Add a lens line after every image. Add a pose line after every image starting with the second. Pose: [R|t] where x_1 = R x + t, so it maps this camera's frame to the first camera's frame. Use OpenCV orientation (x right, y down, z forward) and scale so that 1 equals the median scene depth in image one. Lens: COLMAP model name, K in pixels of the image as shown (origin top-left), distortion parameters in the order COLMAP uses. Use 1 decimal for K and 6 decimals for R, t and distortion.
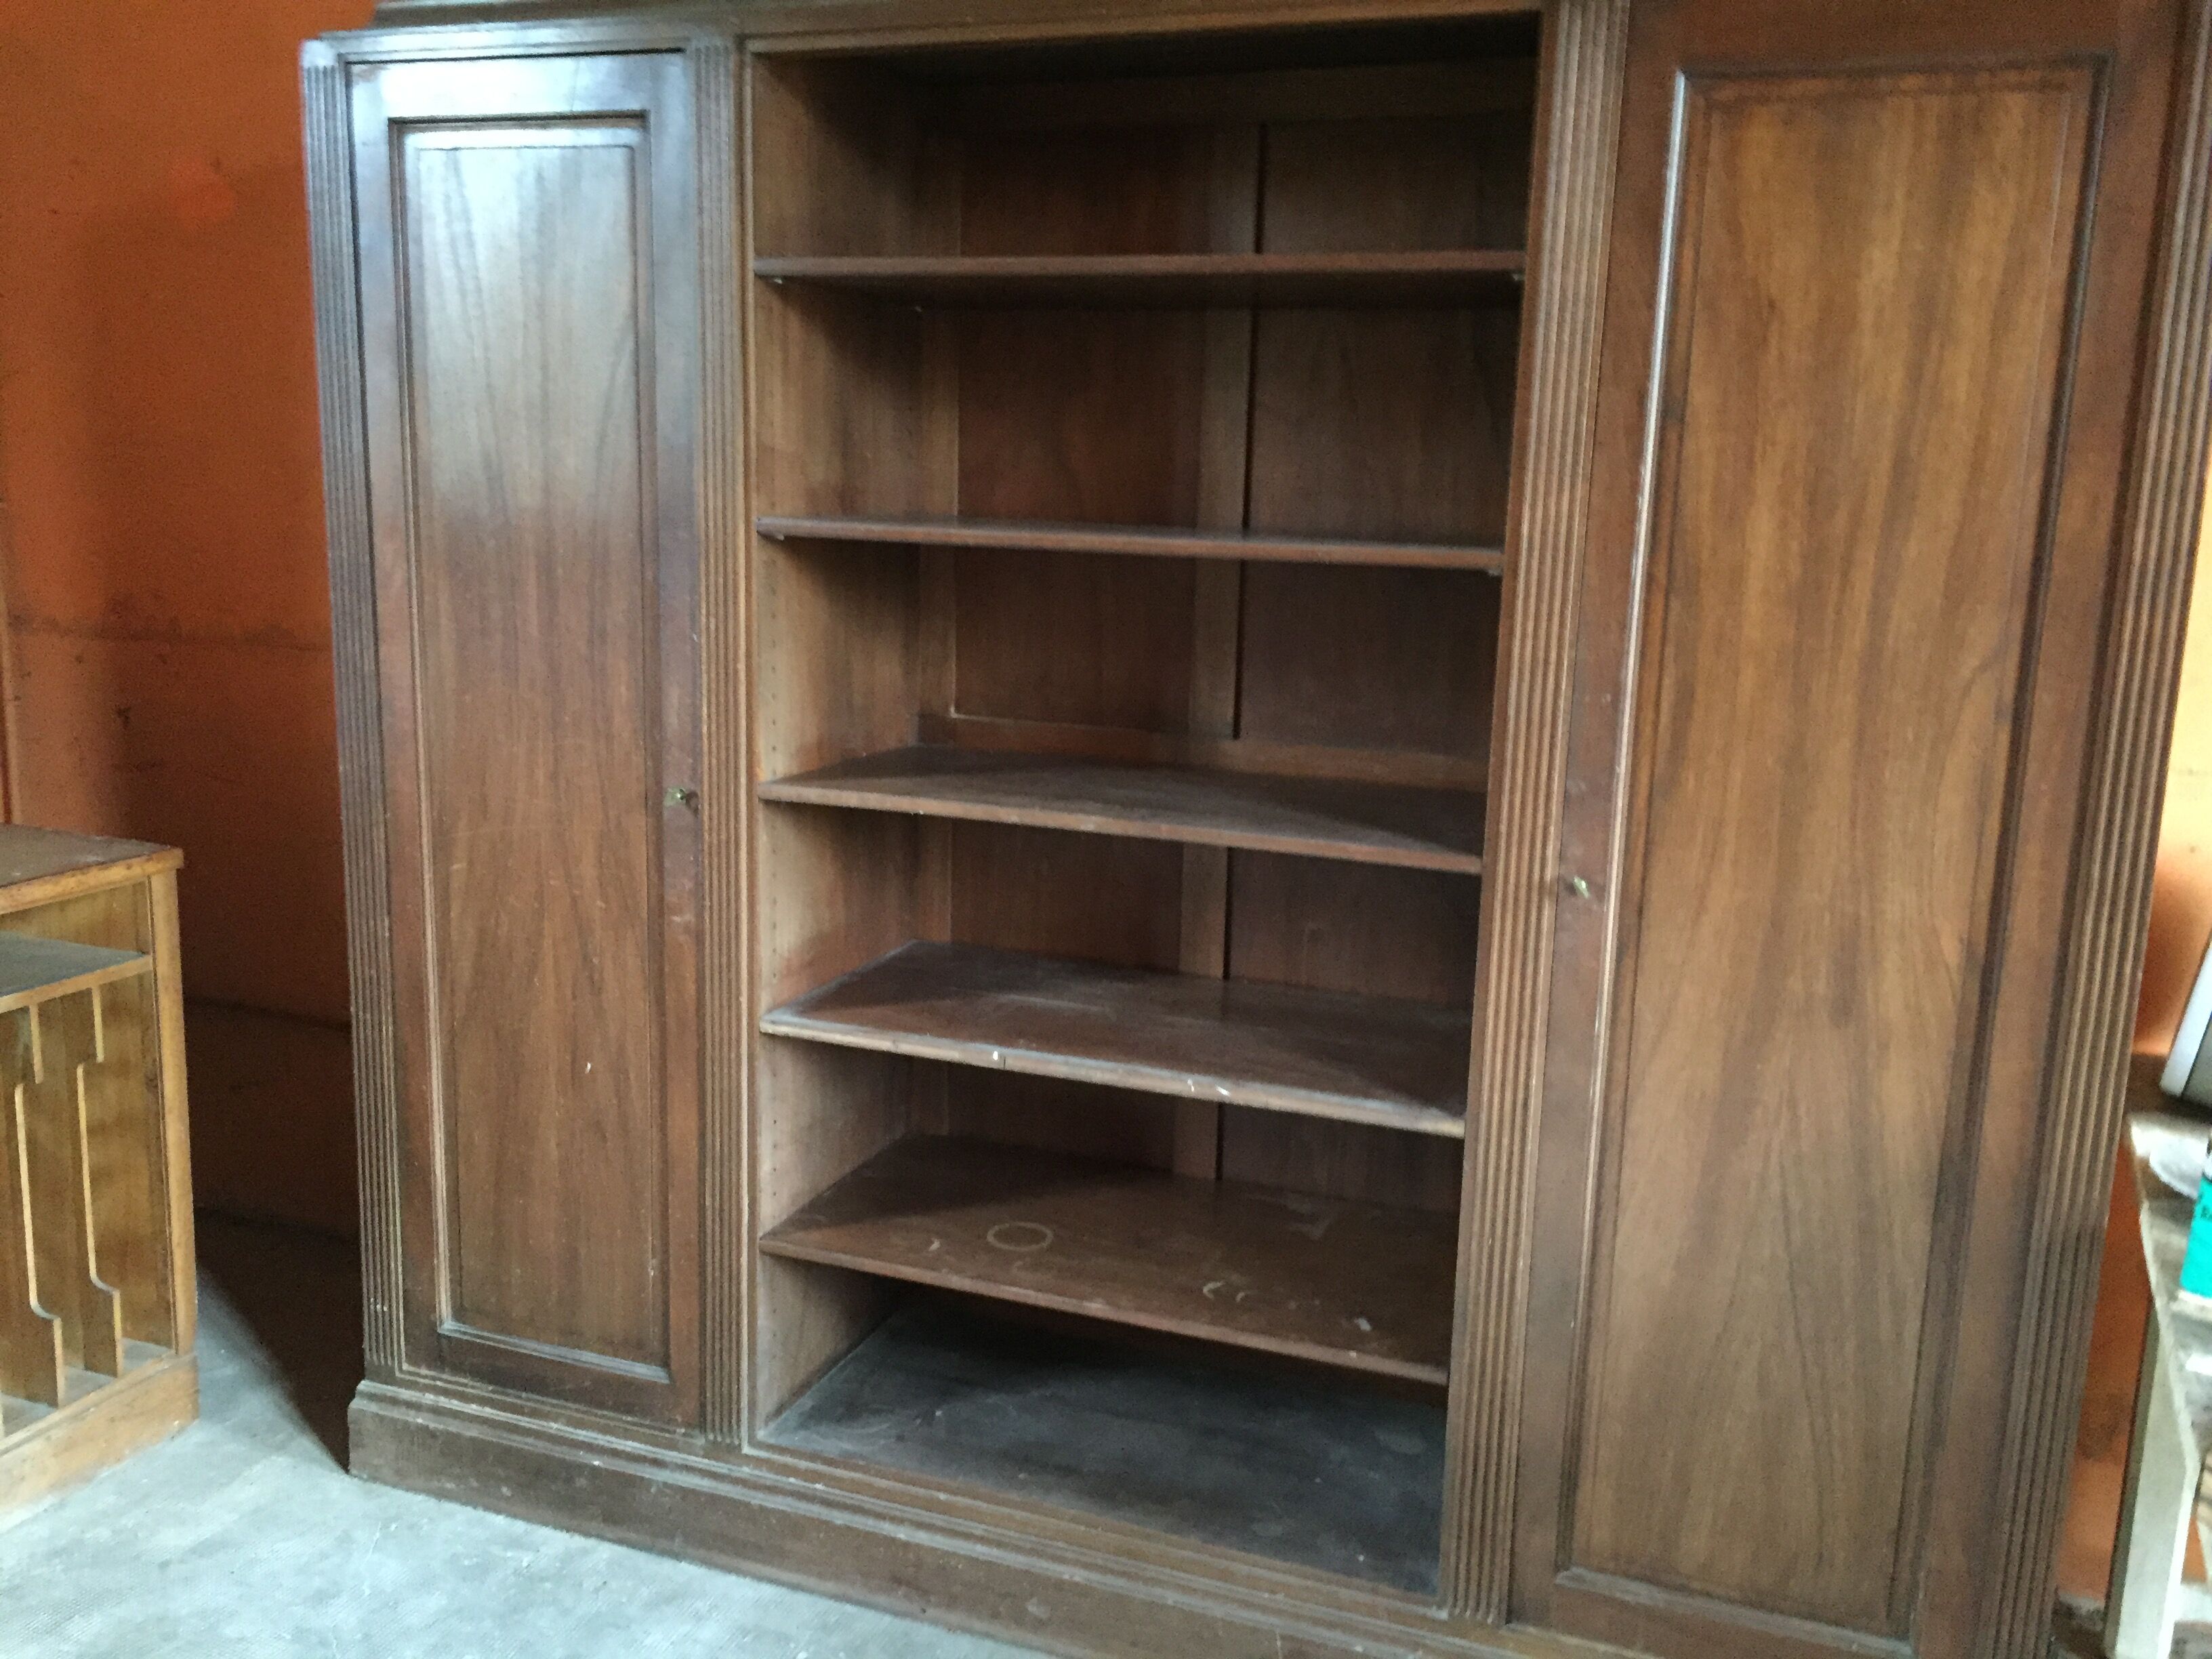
lens RADIAL K [[1924.9, 0, 1097.8], [0, 1924.9, 828.6], [0, 0, 1]] dist [0.084075, -0.087980]
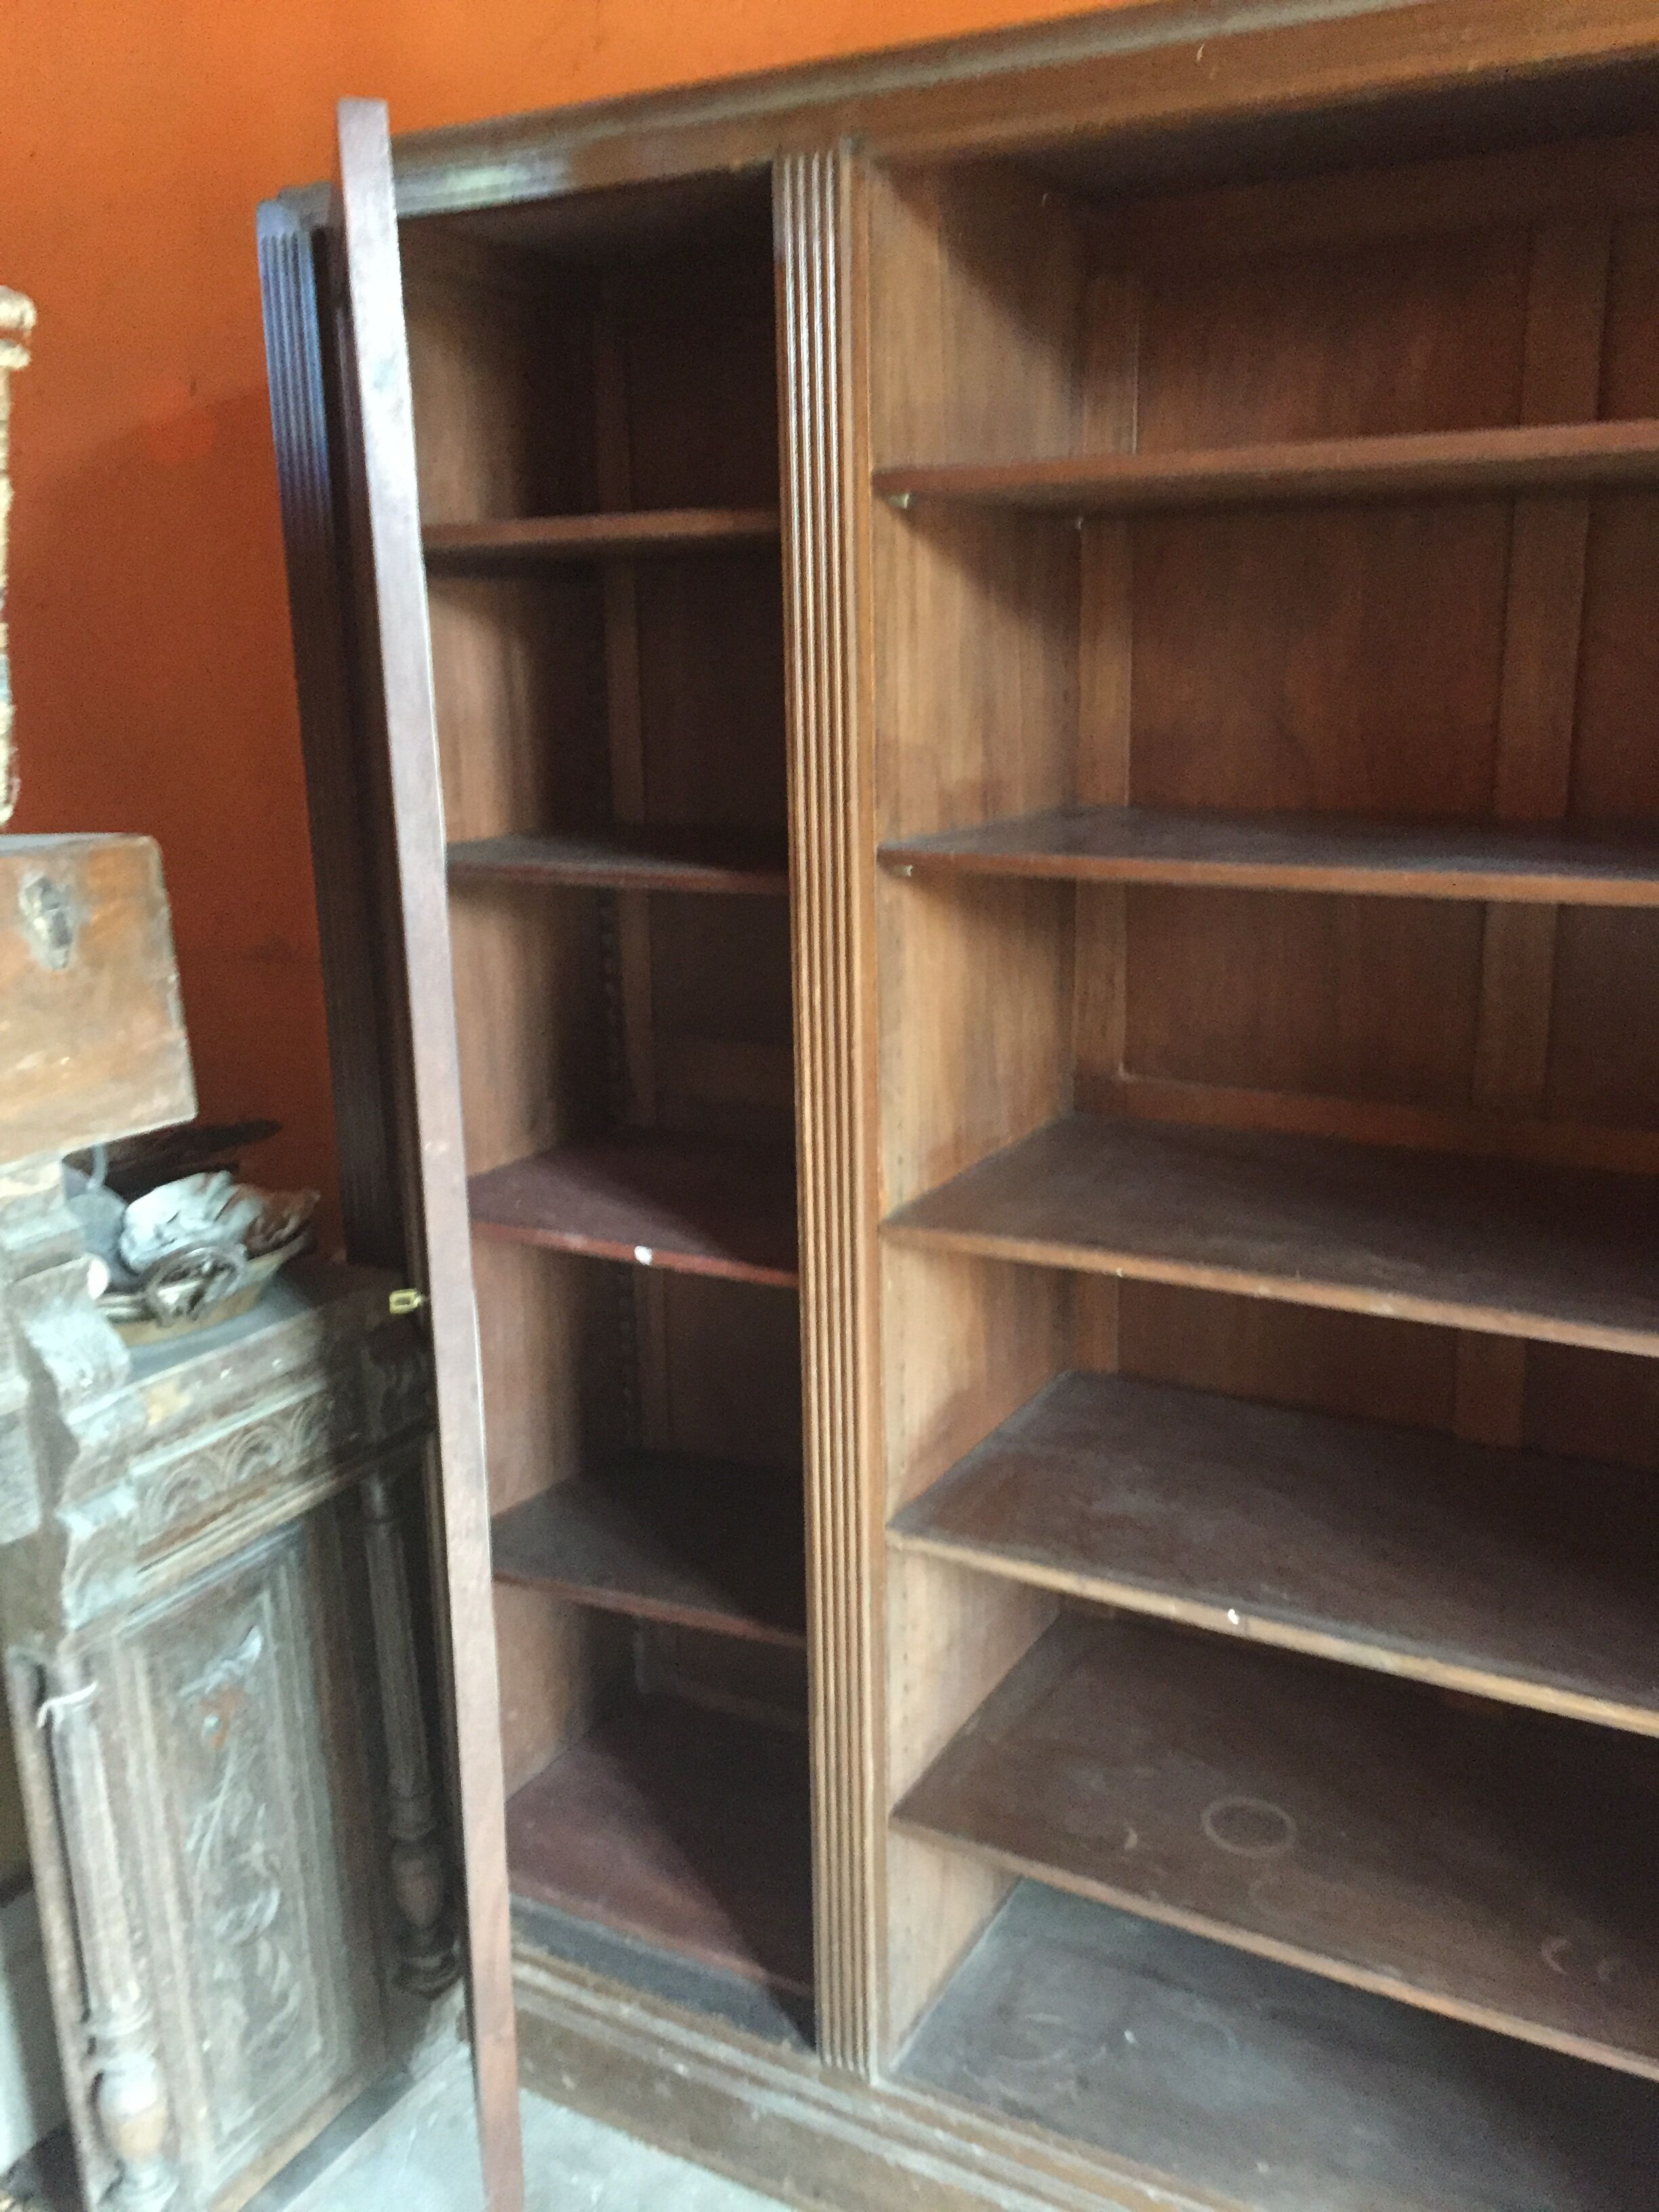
lens RADIAL K [[1924.9, 0, 824.2], [0, 1924.9, 1114.1], [0, 0, 1]] dist [0.084075, -0.087980]
pose [[0.988147, -0.008878, -0.153251, -0.081338], [0.017157, 0.998459, 0.052783, -0.092621], [0.152546, -0.054787, 0.986777, 0.272831]]
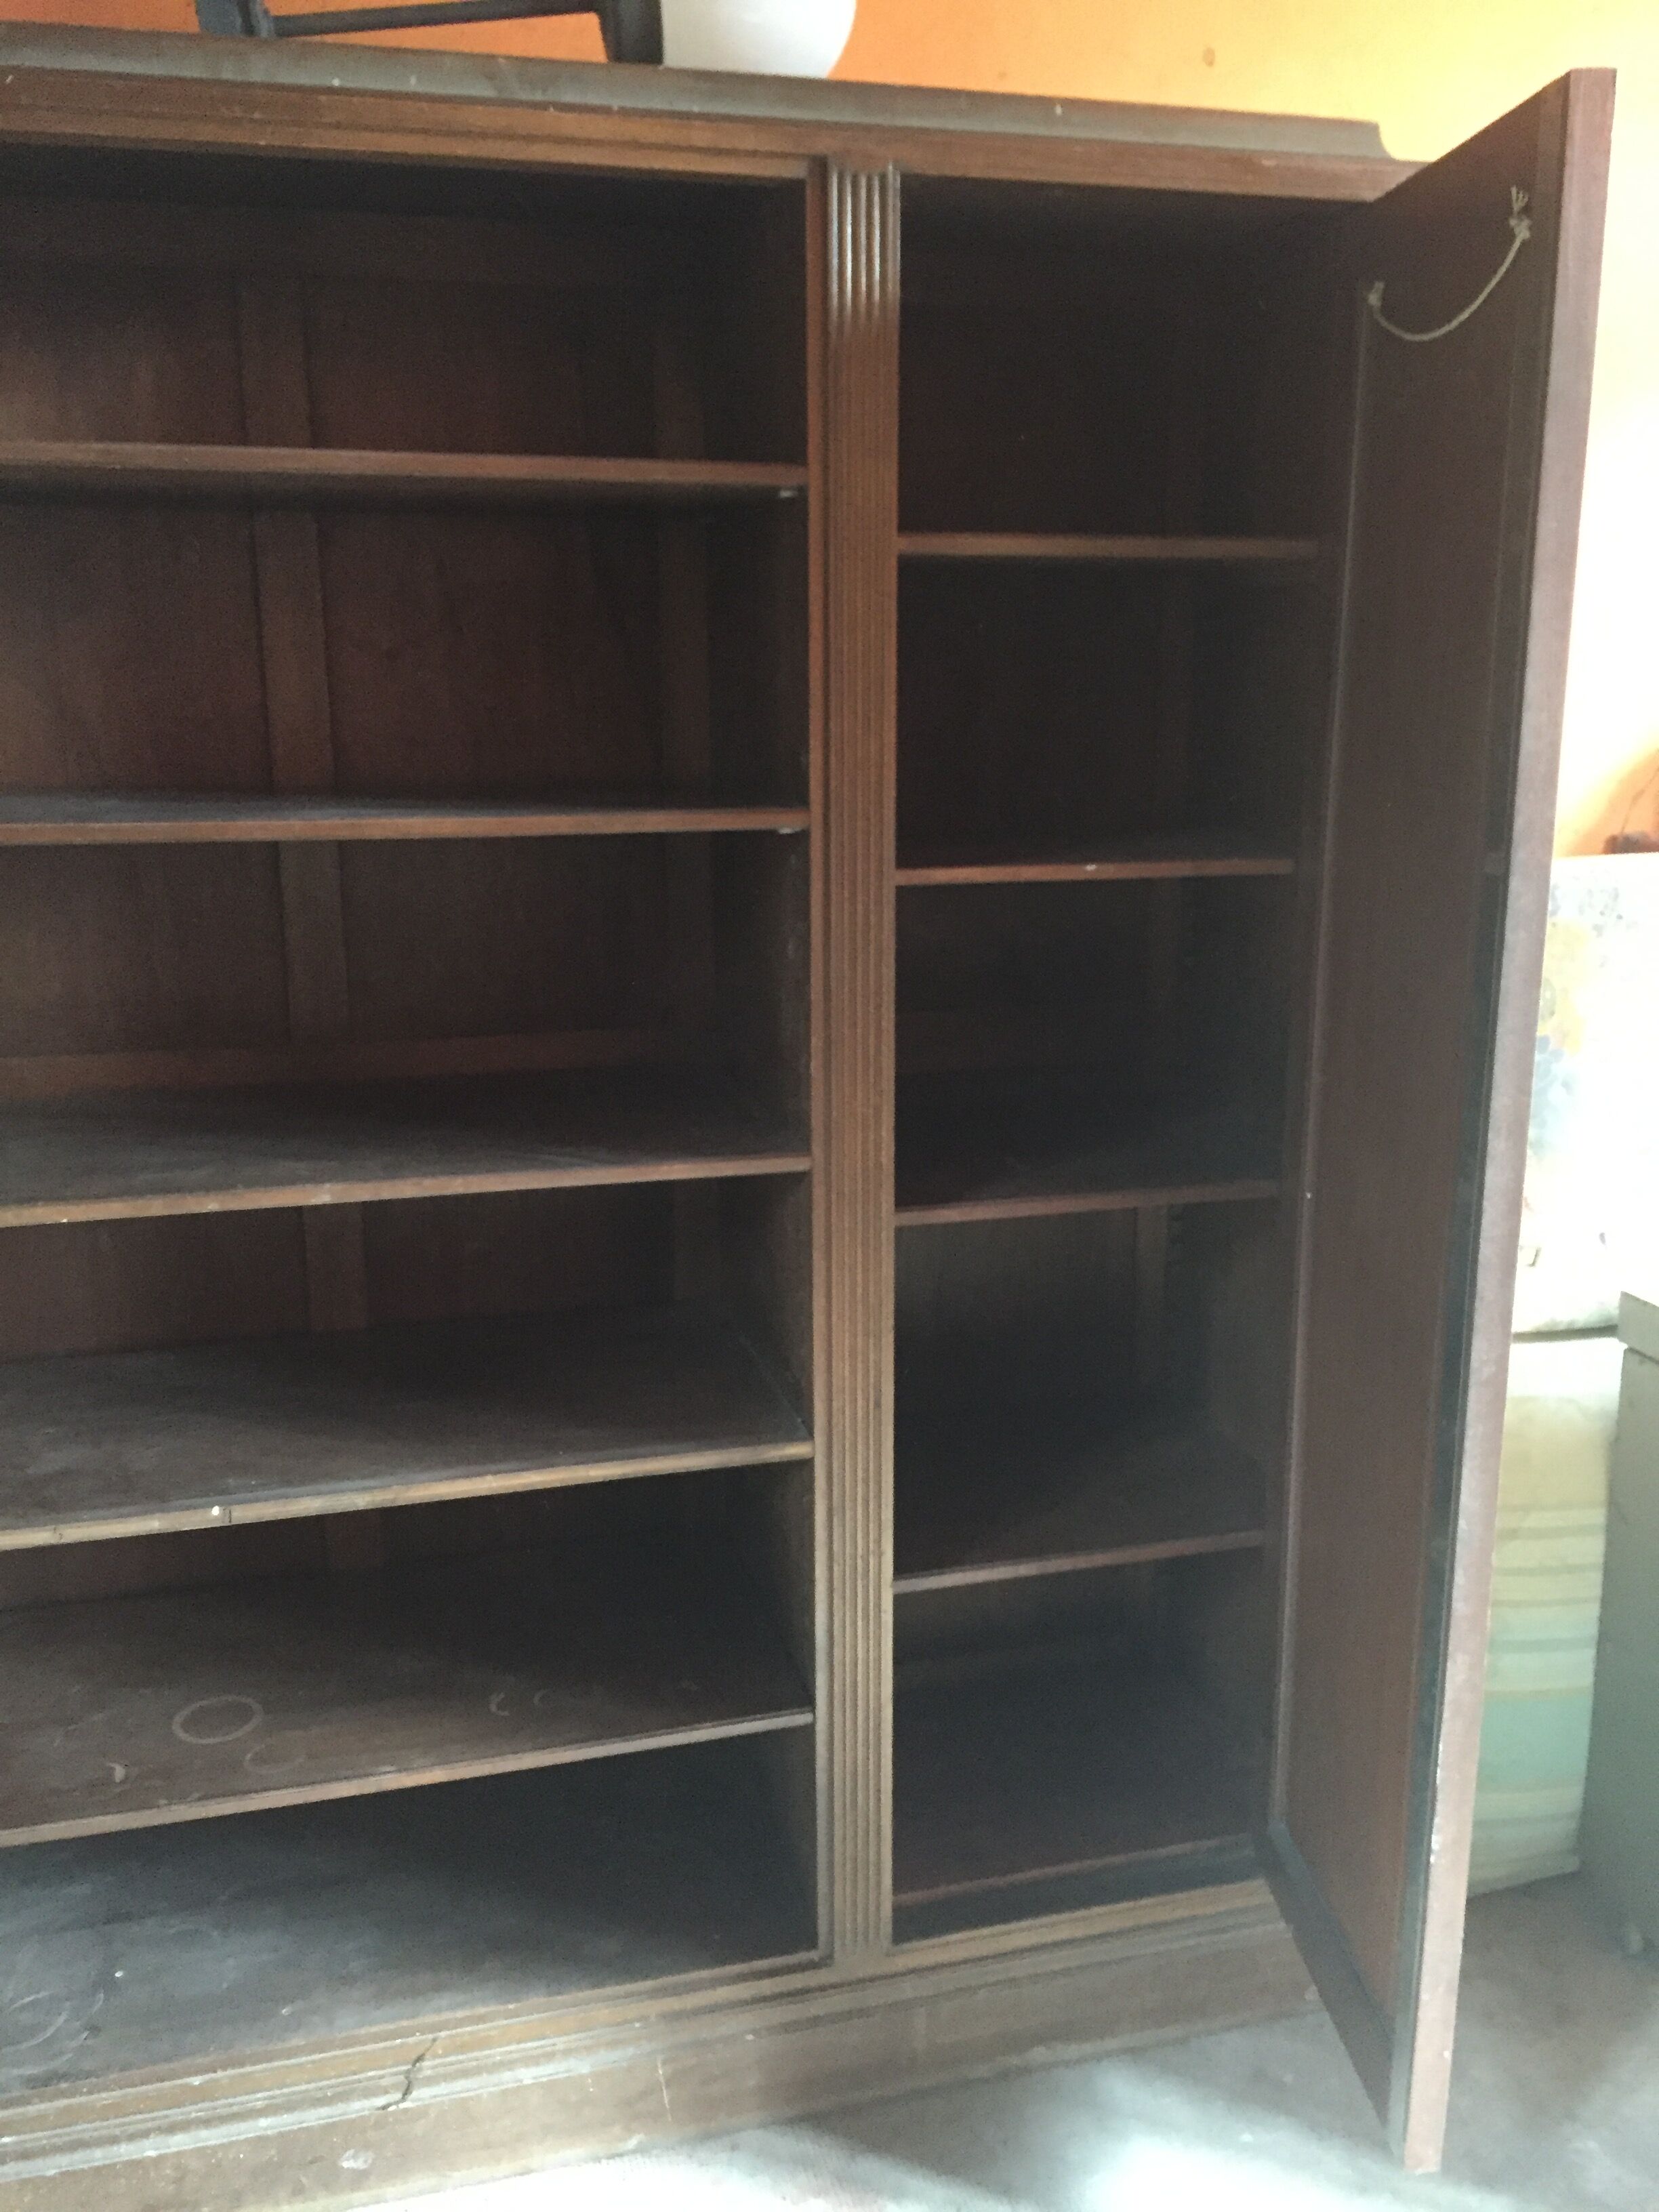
lens RADIAL K [[1924.9, 0, 835.0], [0, 1924.9, 1112.9], [0, 0, 1]] dist [0.084075, -0.087980]
pose [[0.816141, -0.170799, 0.552034, -0.226395], [0.136806, 0.985272, 0.102585, -0.075040], [-0.561425, -0.008203, 0.827487, 0.209699]]
